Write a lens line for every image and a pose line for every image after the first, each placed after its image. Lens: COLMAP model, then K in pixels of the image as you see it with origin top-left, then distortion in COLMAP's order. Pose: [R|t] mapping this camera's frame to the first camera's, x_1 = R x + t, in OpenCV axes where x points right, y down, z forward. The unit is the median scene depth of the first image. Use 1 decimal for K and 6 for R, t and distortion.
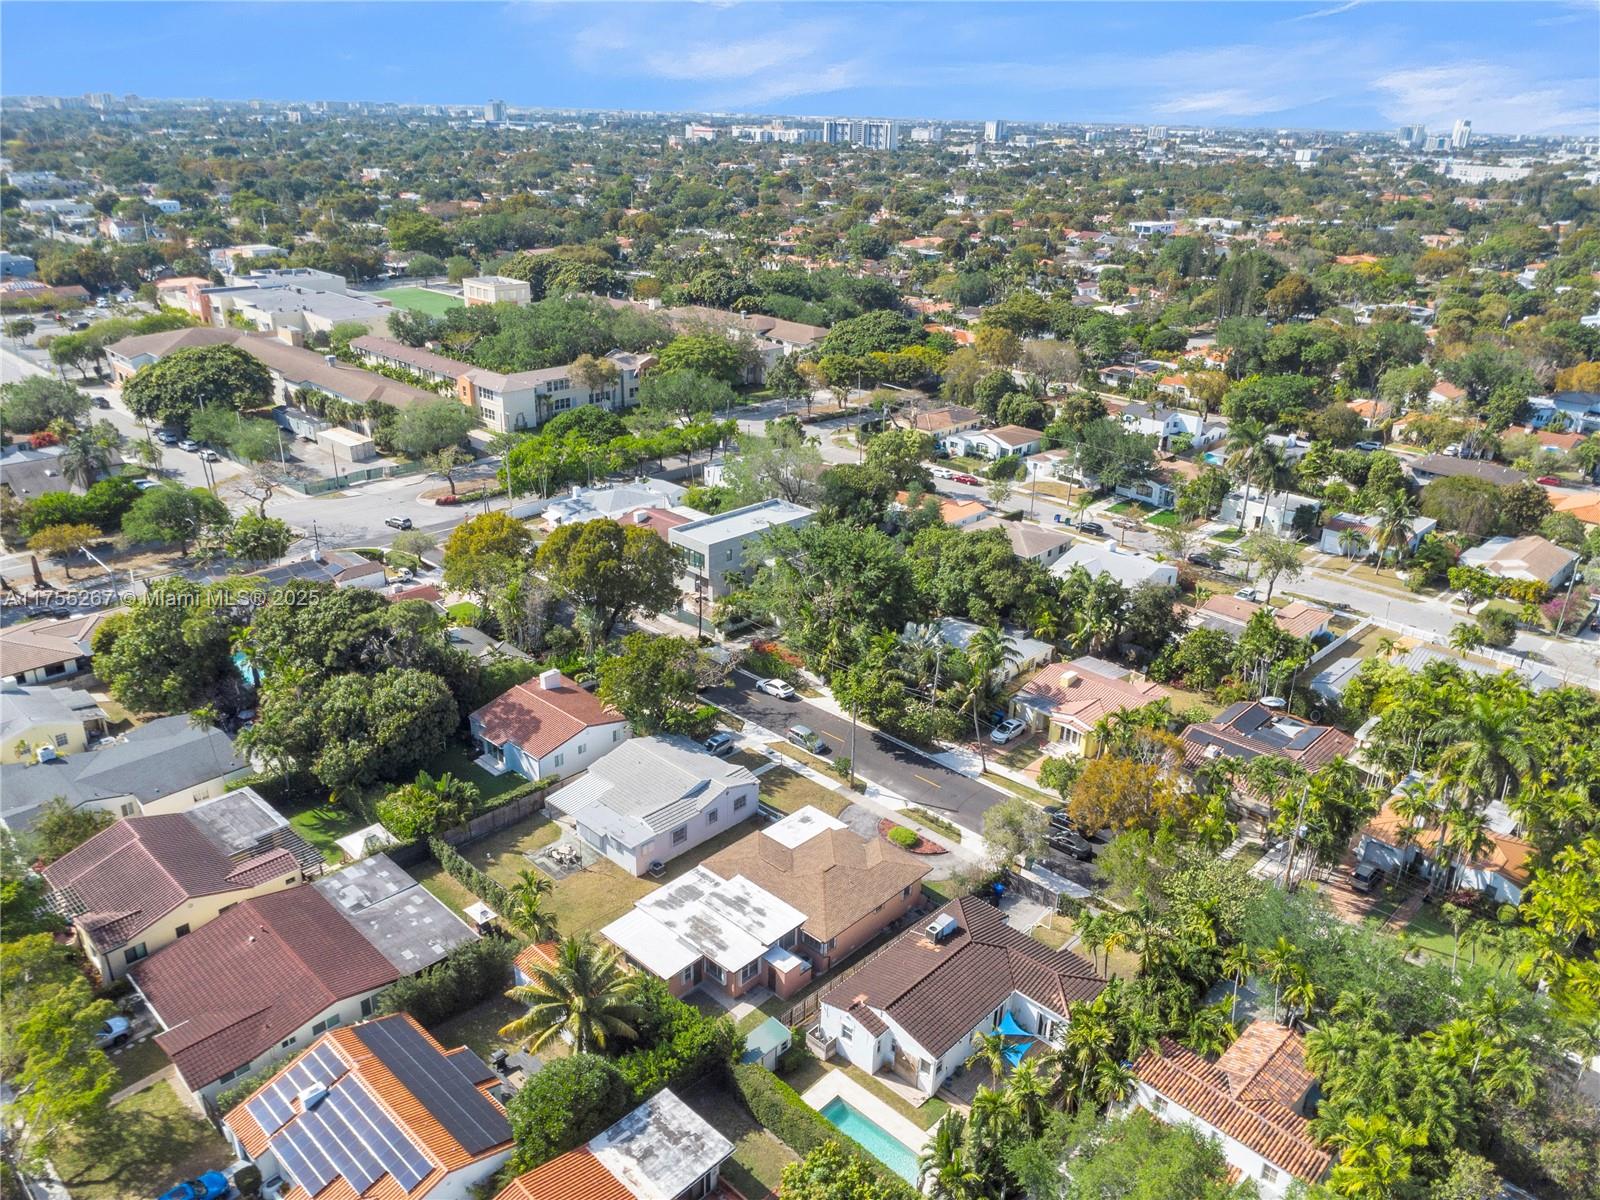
lens RADIAL K [[1133.3, 0, 800.0], [0, 1133.3, 600.0], [0, 0, 1]] dist [0.003406, 0.001073]
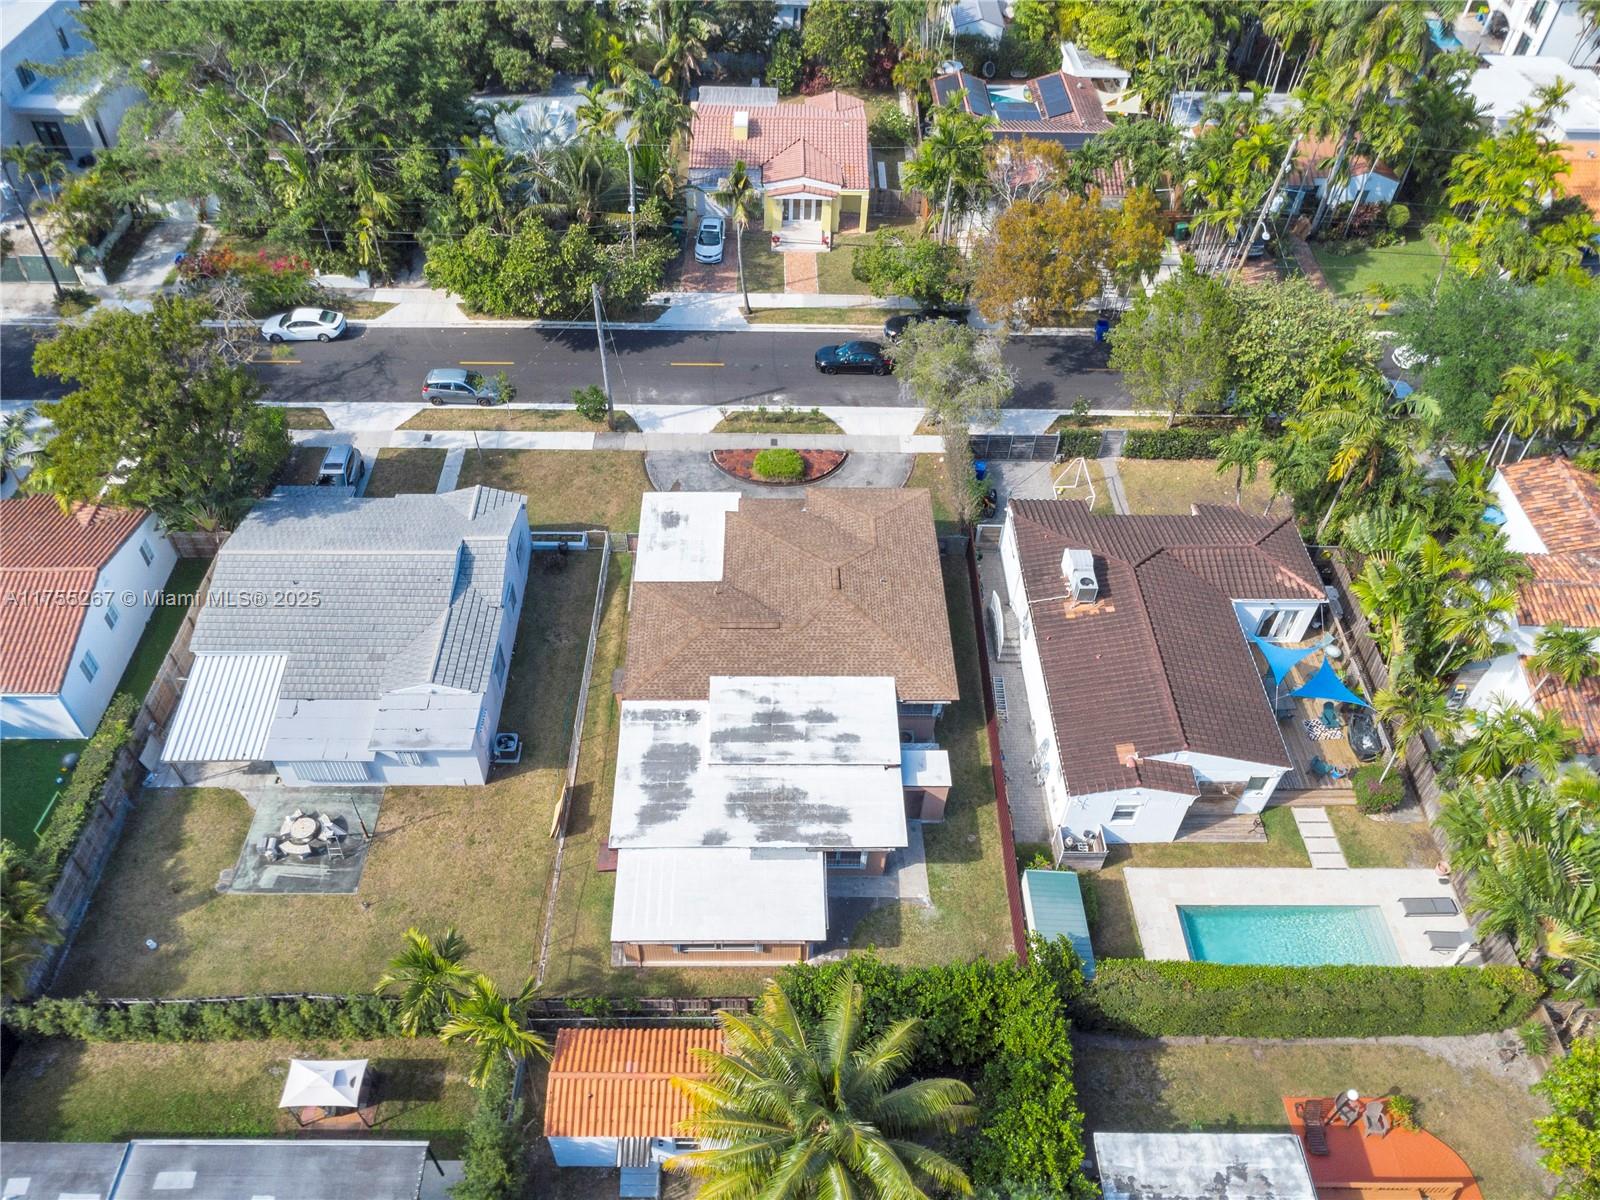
lens RADIAL K [[1190.7, 0, 800.0], [0, 1190.7, 600.0], [0, 0, 1]] dist [0.005343, -0.000933]
pose [[0.722195, -0.511946, 0.465130, -0.211281], [0.267477, 0.826842, 0.494761, -0.036970], [-0.637879, -0.232903, 0.734075, 0.472909]]
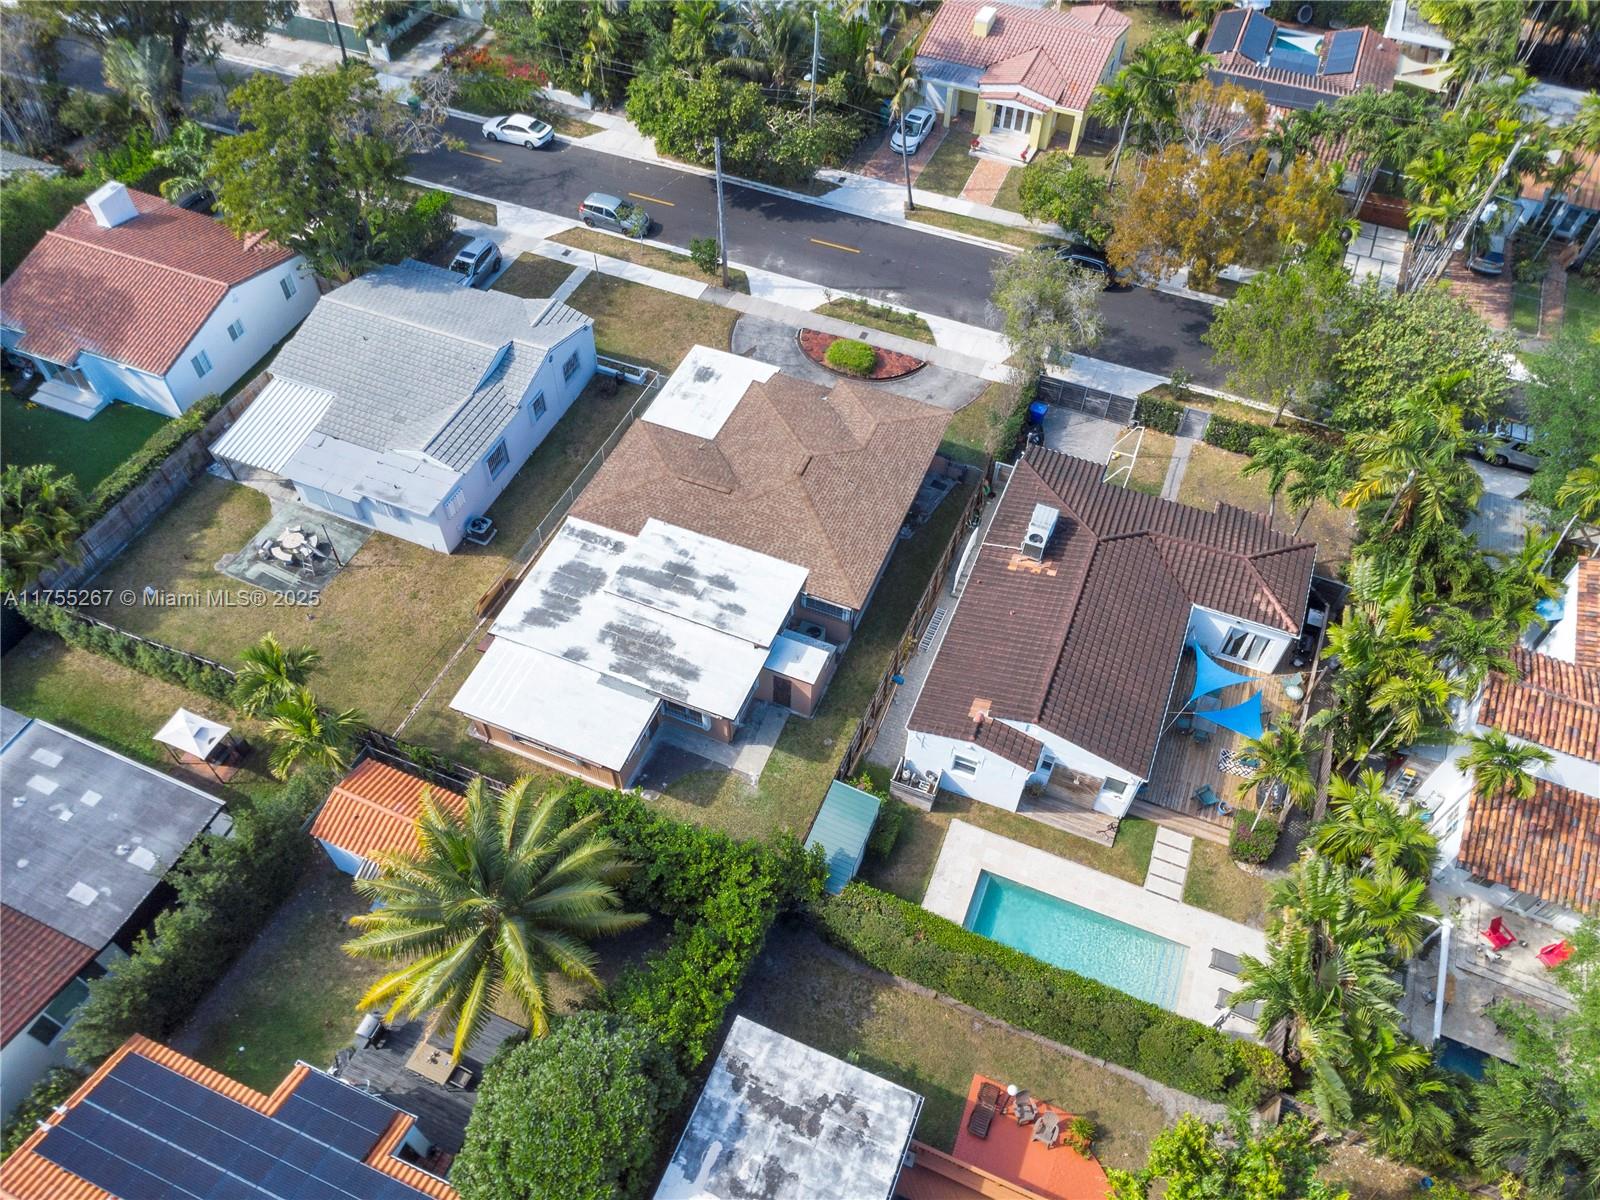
lens RADIAL K [[1163.5, 0, 800.0], [0, 1163.5, 600.0], [0, 0, 1]] dist [0.006084, -0.004406]
pose [[0.935641, -0.286204, 0.206549, -0.092545], [0.148527, 0.850136, 0.505181, 0.000870], [-0.320180, -0.441990, 0.837932, 0.394095]]
